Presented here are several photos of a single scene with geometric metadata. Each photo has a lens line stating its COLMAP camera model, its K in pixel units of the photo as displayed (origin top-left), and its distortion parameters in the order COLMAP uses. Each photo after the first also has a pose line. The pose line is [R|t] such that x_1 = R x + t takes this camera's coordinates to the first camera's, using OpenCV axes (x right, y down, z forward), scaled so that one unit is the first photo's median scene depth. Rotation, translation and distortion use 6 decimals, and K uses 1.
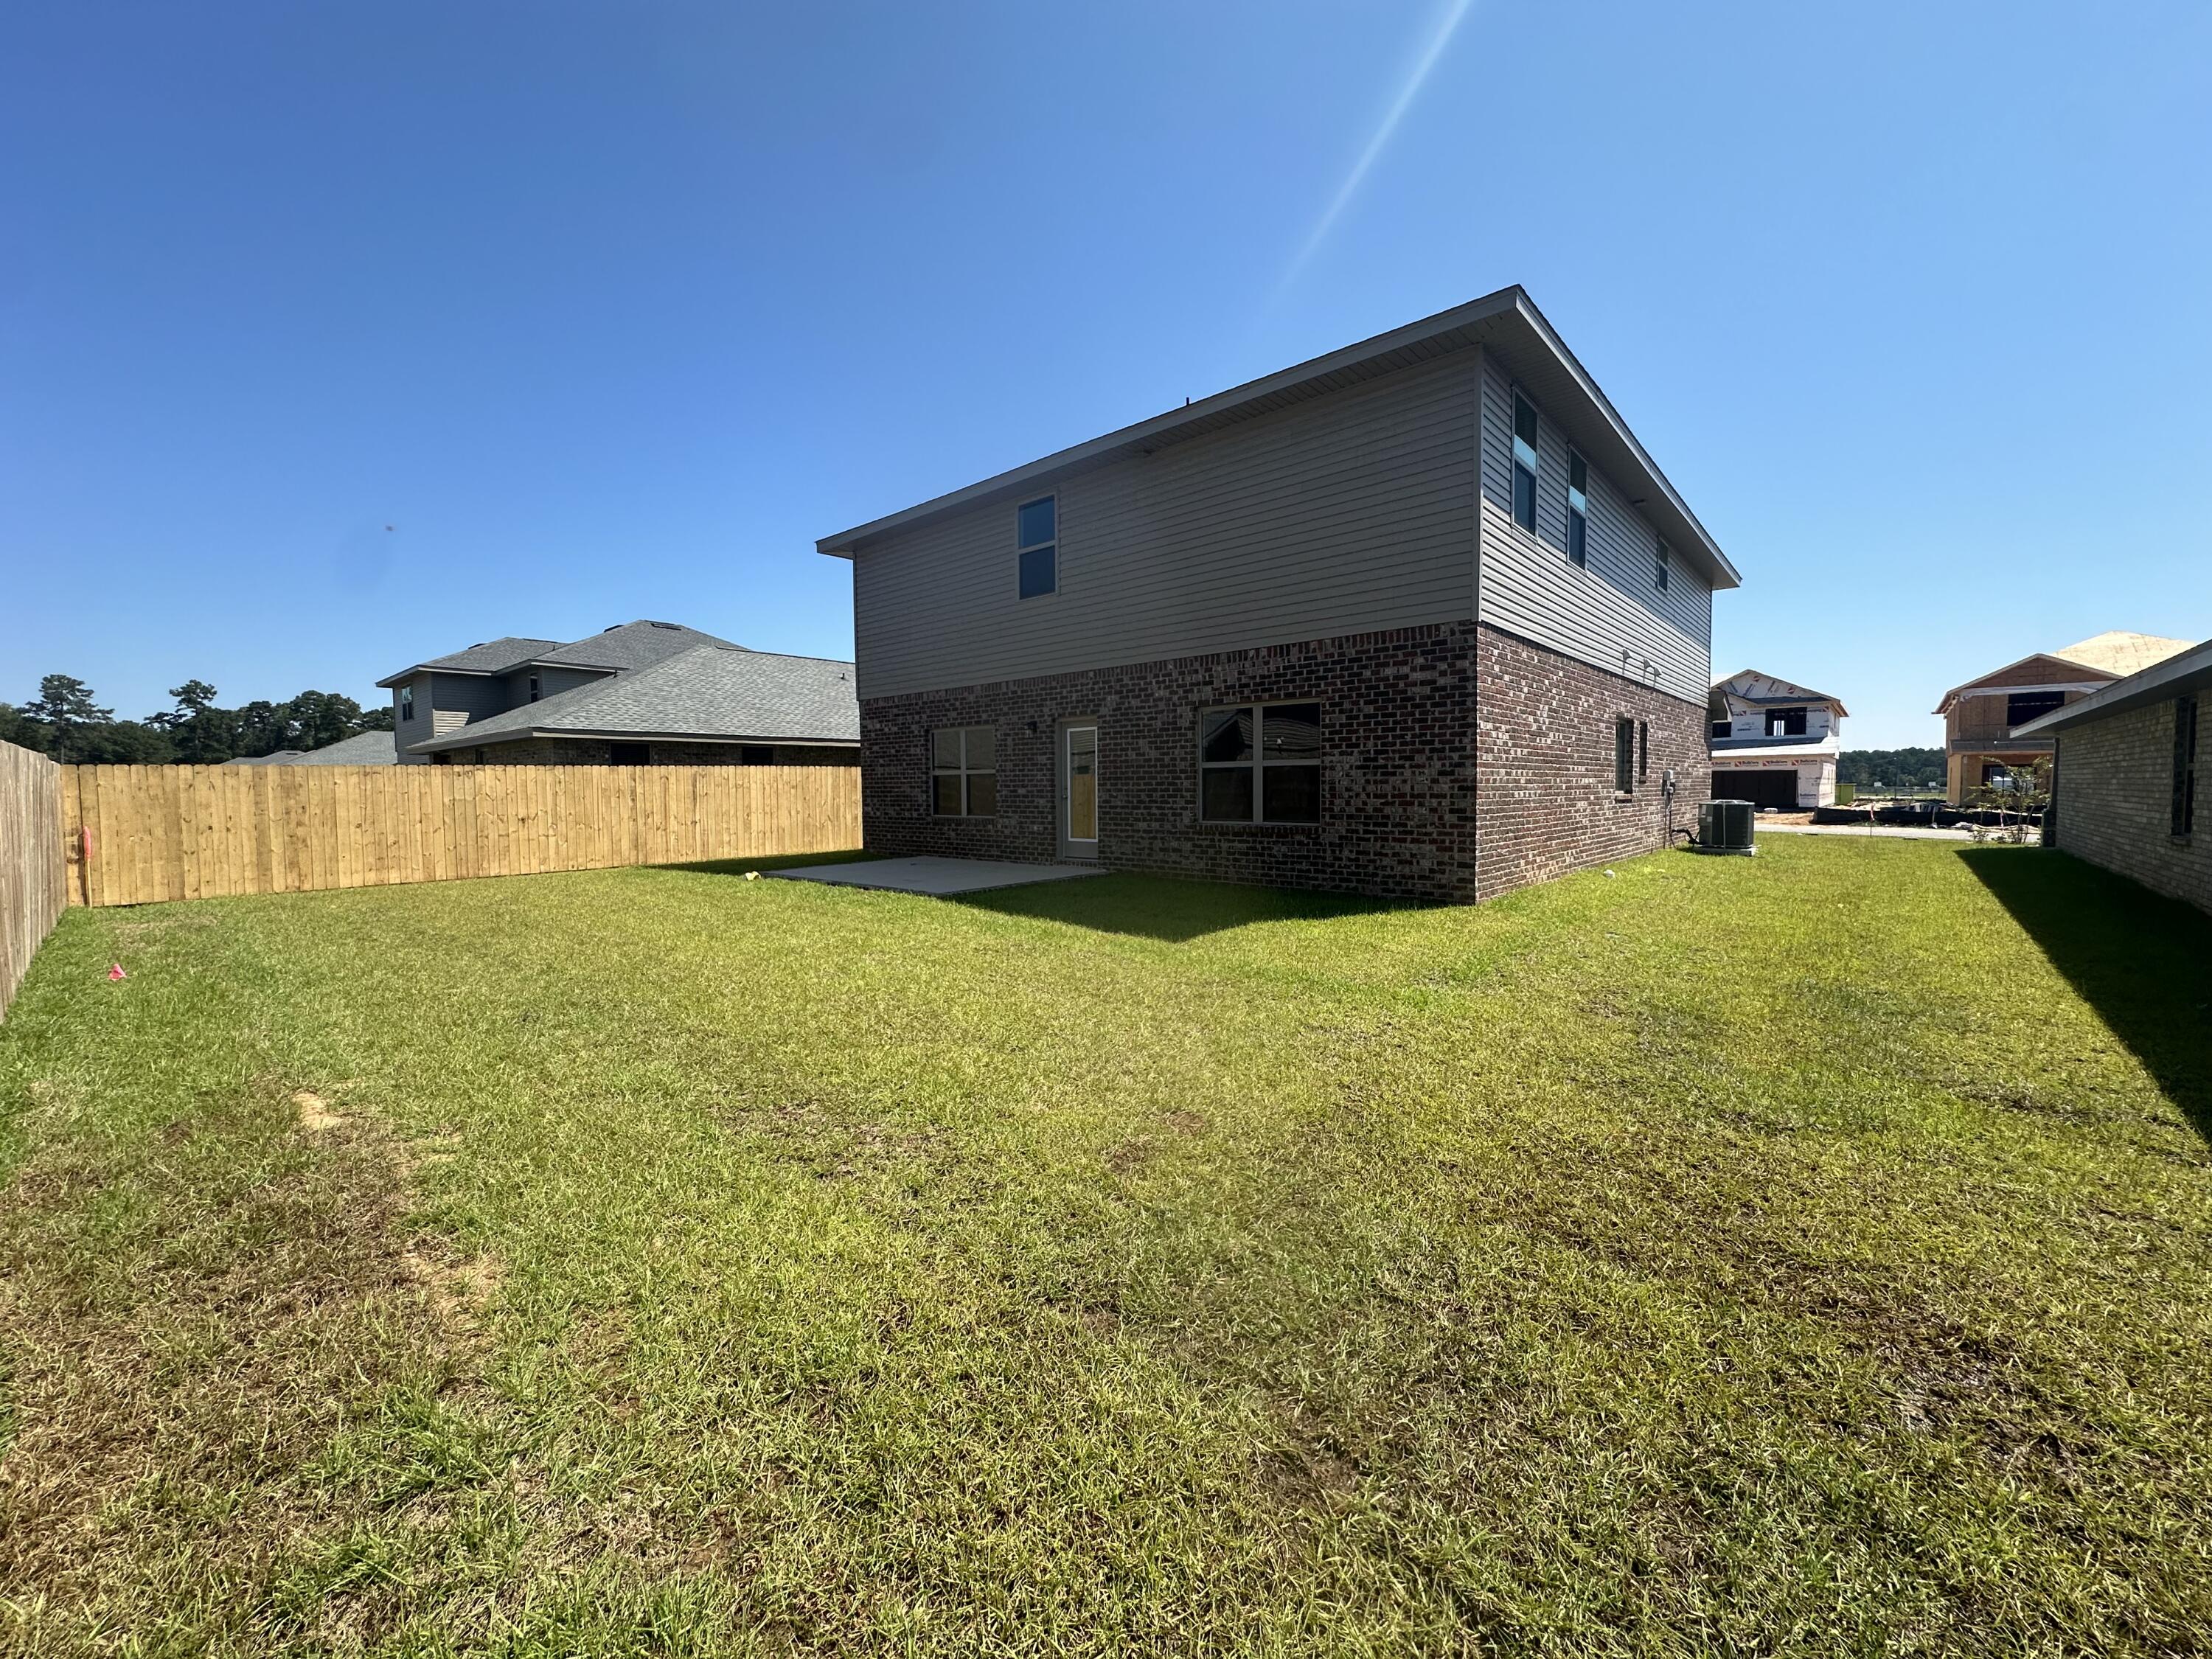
lens RADIAL K [[892.4, 0, 1106.0], [0, 892.4, 829.5], [0, 0, 1]] dist [-0.000567, -0.000346]
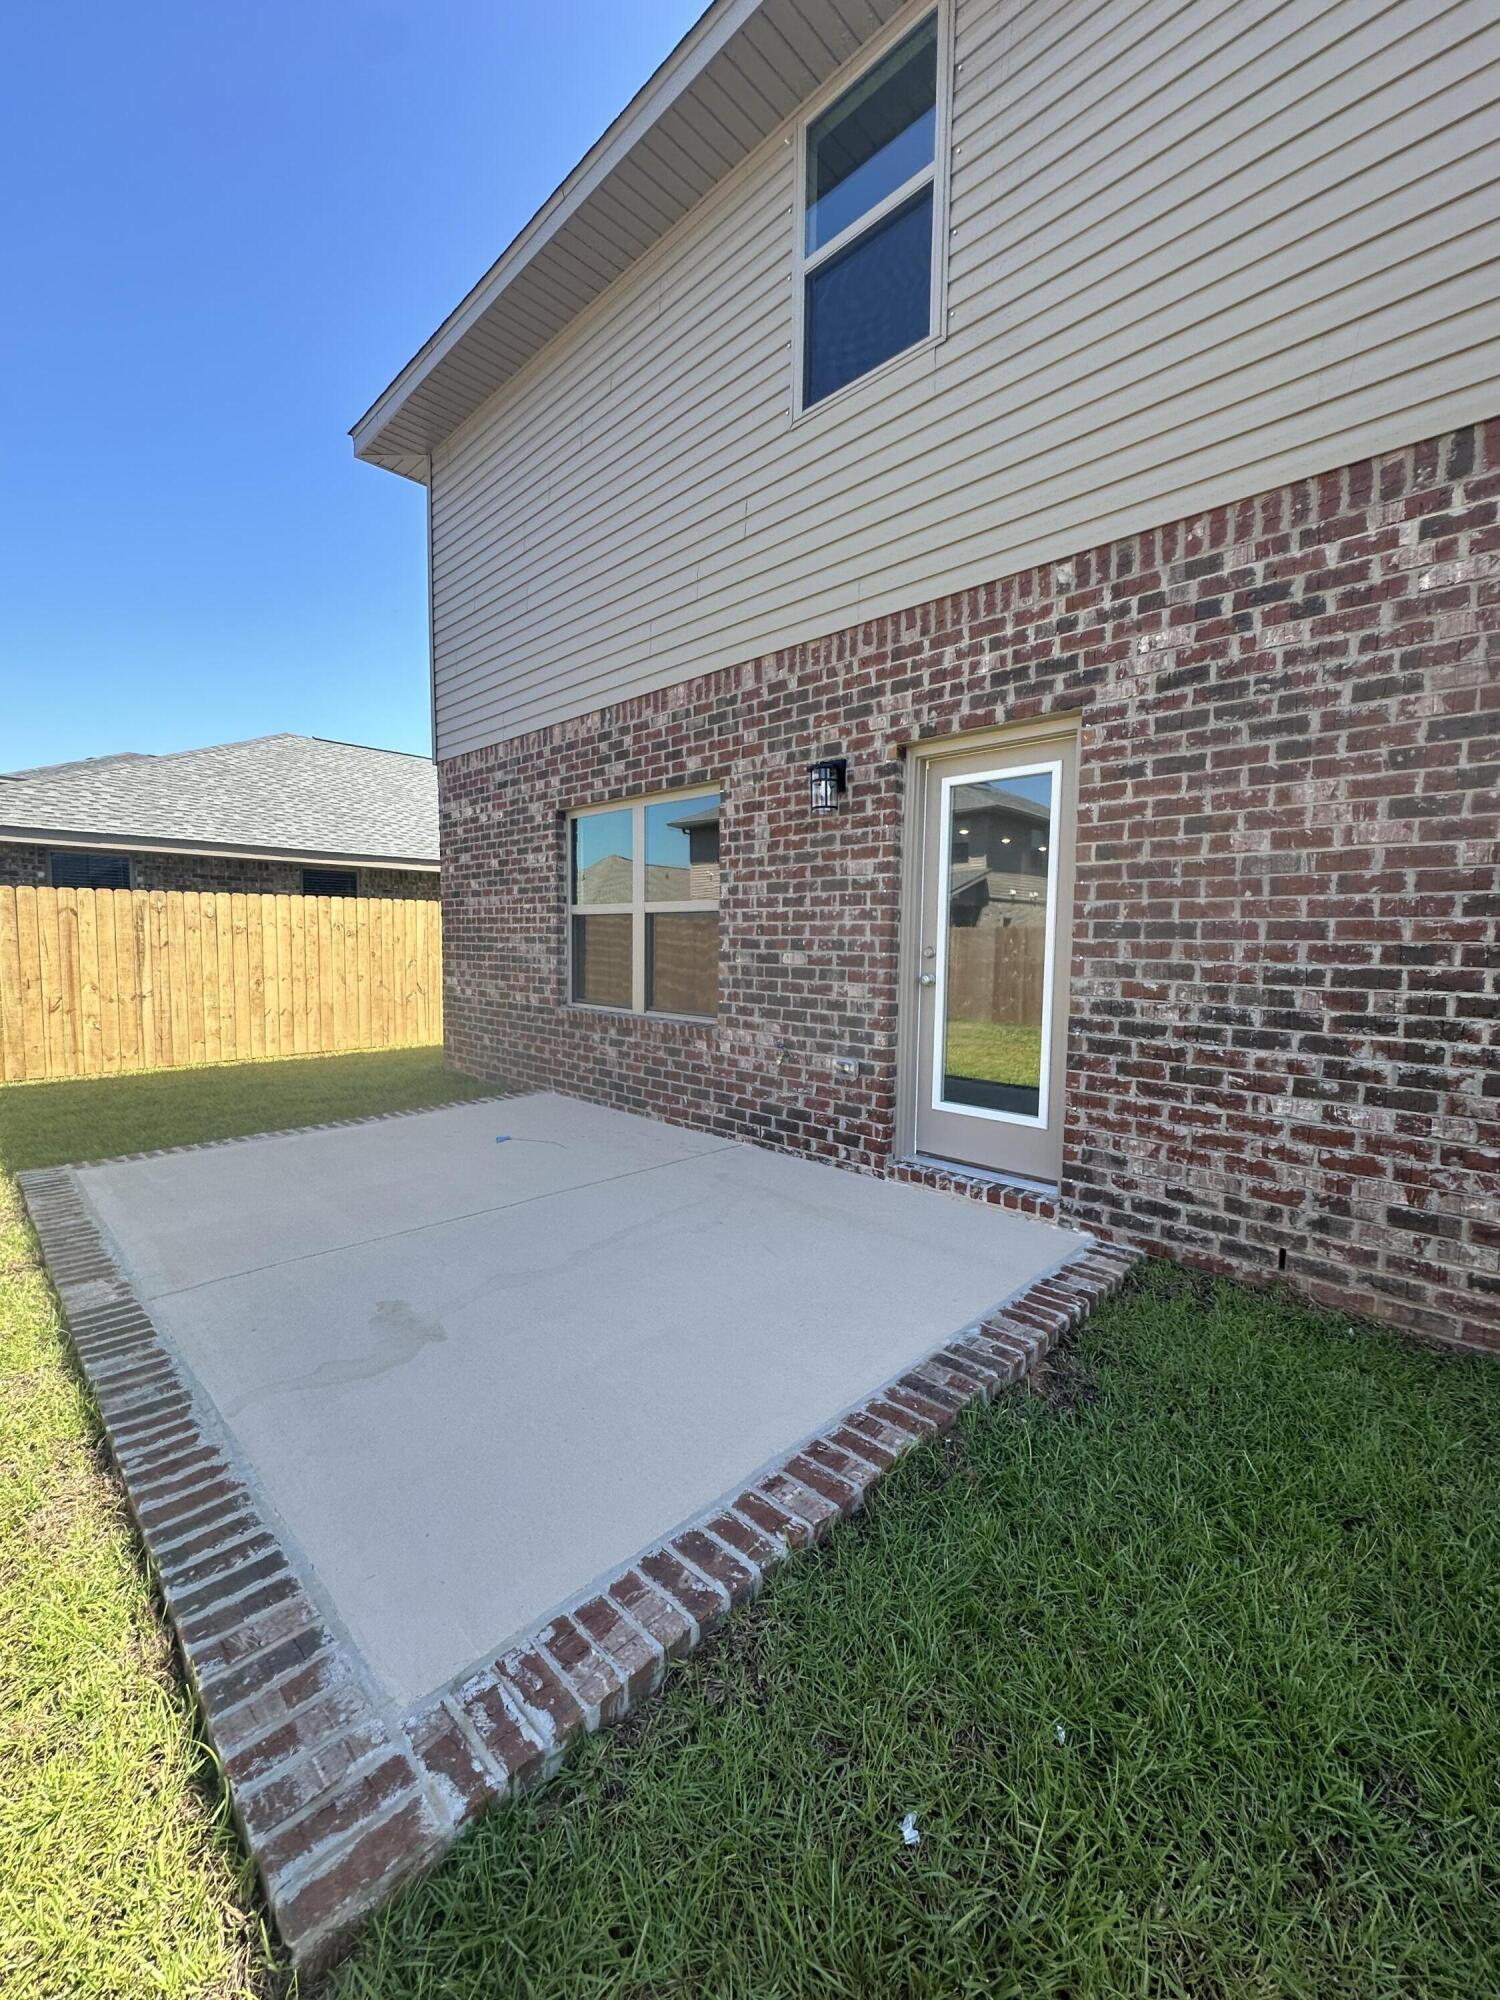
lens RADIAL K [[806.9, 0, 750.0], [0, 806.9, 1000.0], [0, 0, 1]] dist [-0.000567, -0.000346]
pose [[0.998853, 0.024390, -0.041207, -0.093818], [-0.023203, 0.999308, 0.029057, -0.034106], [0.041887, -0.028067, 0.998728, 0.642703]]
